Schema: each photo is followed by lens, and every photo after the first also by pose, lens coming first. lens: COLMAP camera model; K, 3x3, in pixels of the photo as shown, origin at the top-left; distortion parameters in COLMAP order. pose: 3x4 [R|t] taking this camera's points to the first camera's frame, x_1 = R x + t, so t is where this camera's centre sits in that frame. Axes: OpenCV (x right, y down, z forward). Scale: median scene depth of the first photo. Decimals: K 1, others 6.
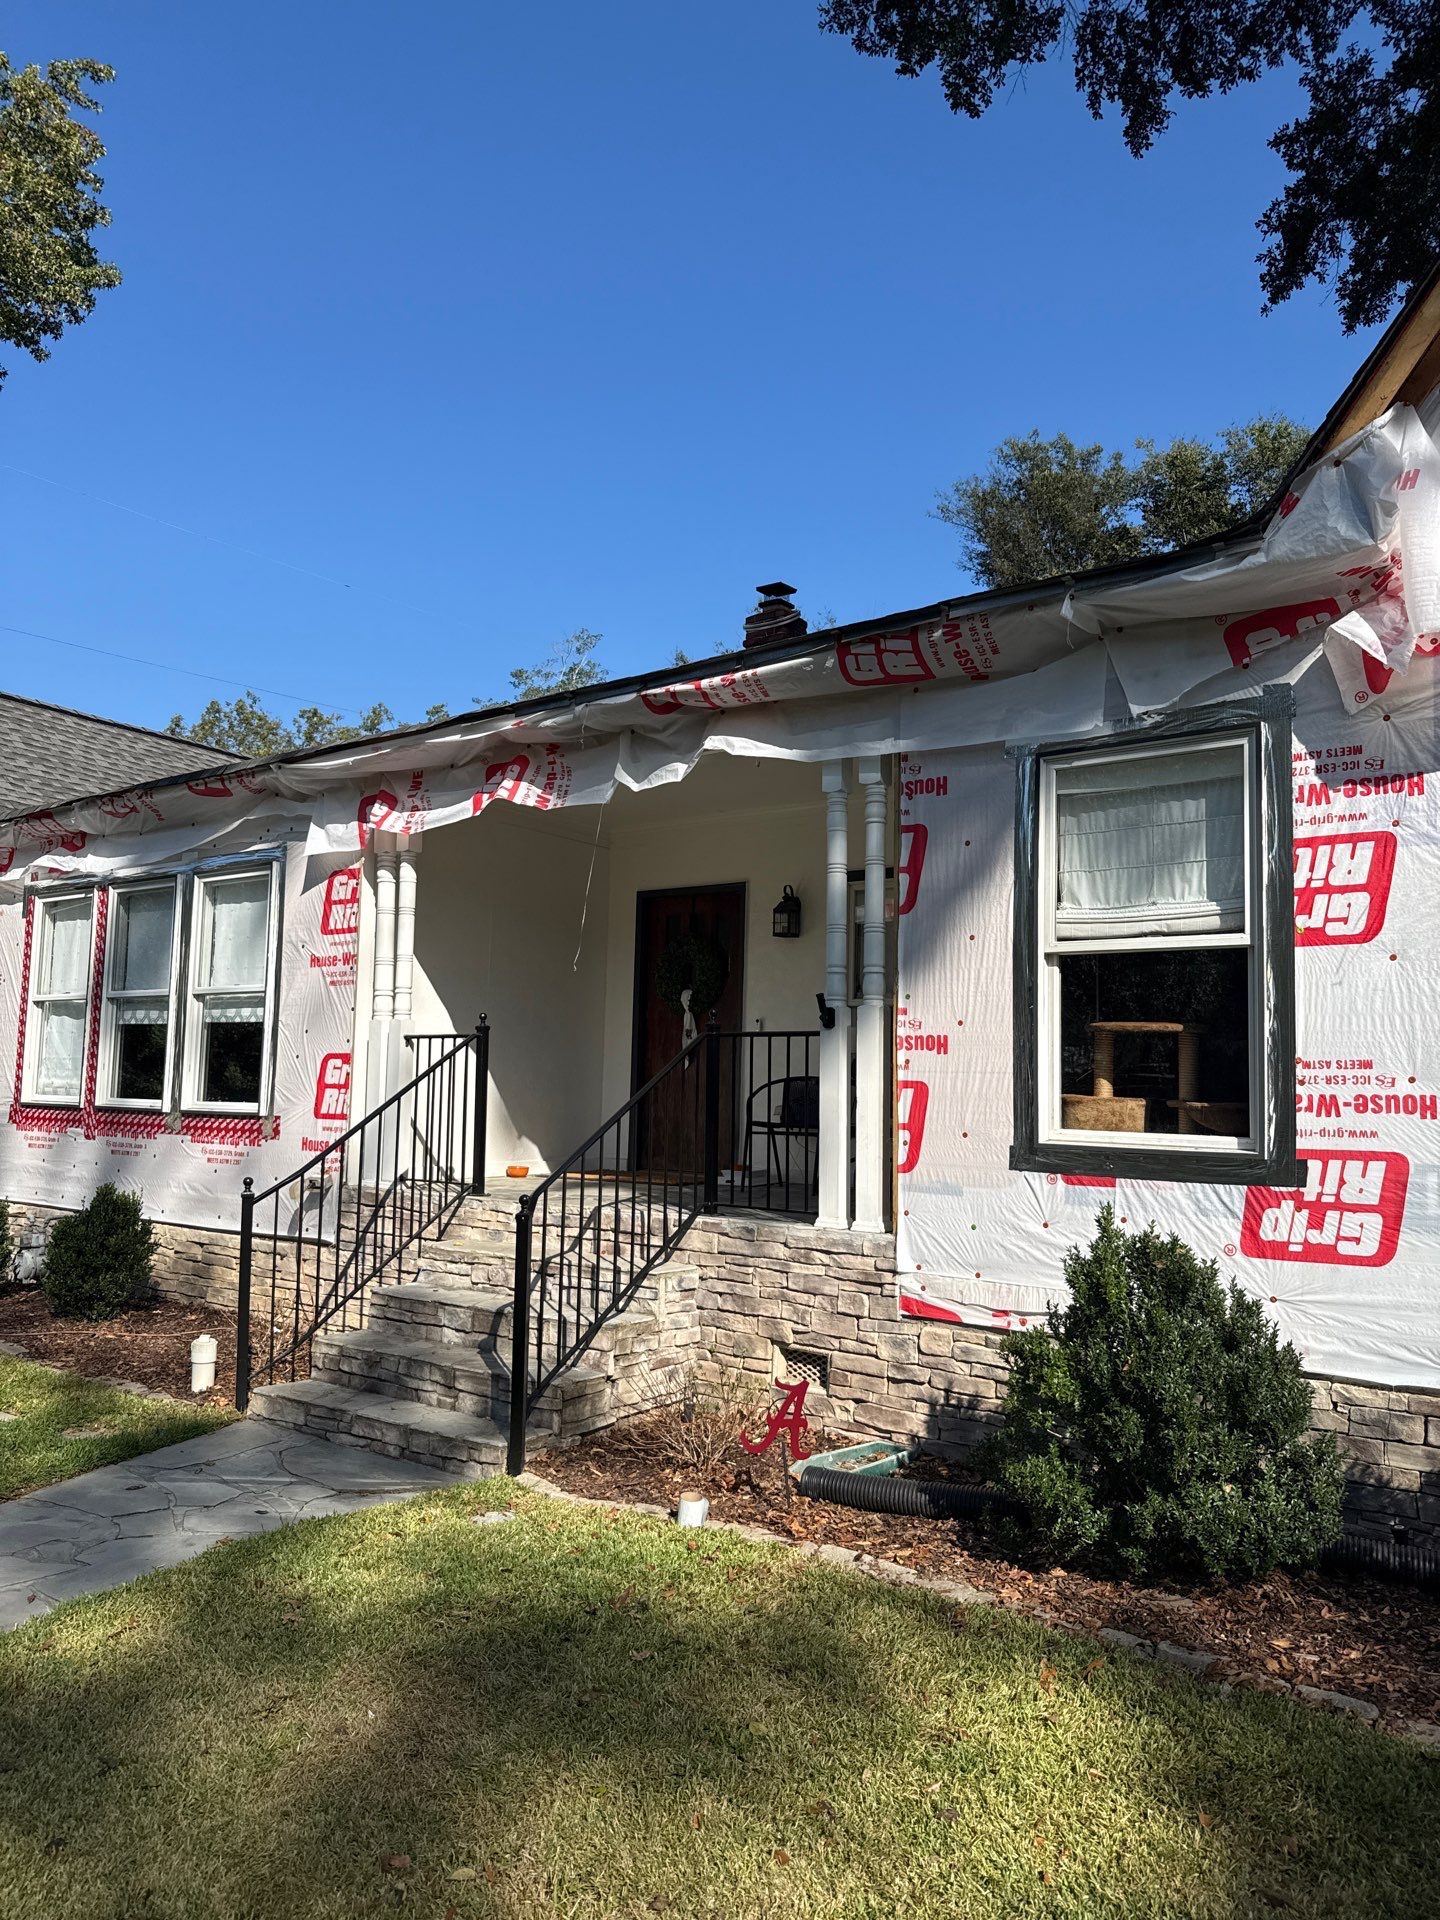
lens RADIAL K [[1374.4, 0, 720.5], [0, 1374.4, 966.3], [0, 0, 1]] dist [0.022749, -0.028894]
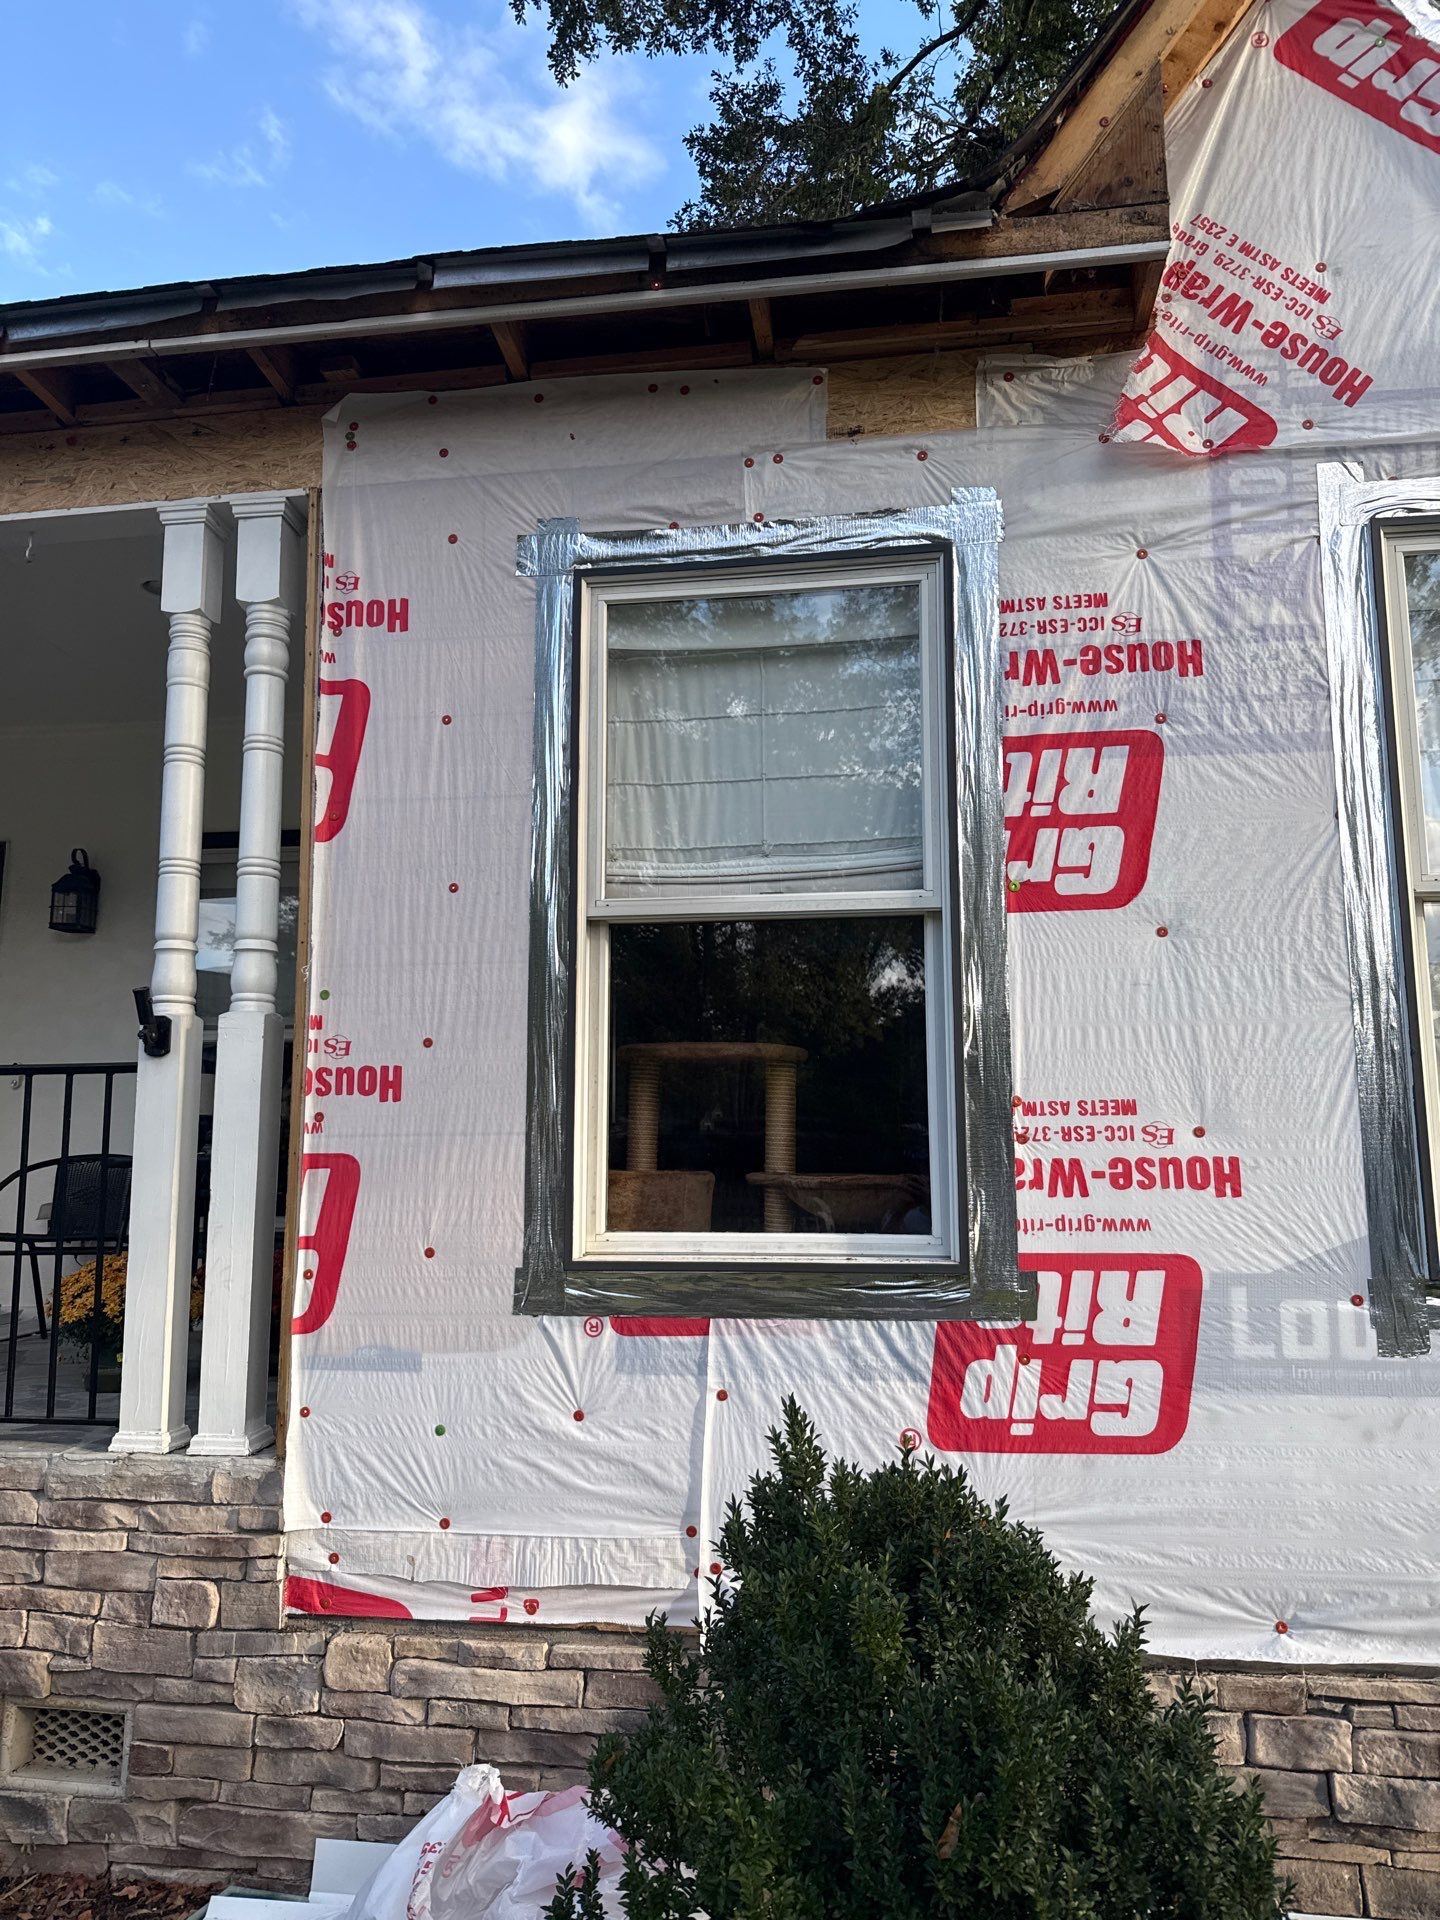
lens RADIAL K [[1374.4, 0, 716.6], [0, 1374.4, 958.3], [0, 0, 1]] dist [0.022749, -0.028894]
pose [[0.884398, 0.046771, 0.464383, 0.024410], [-0.016456, 0.997472, -0.069122, 0.044680], [-0.466442, 0.053490, 0.882933, 0.482573]]
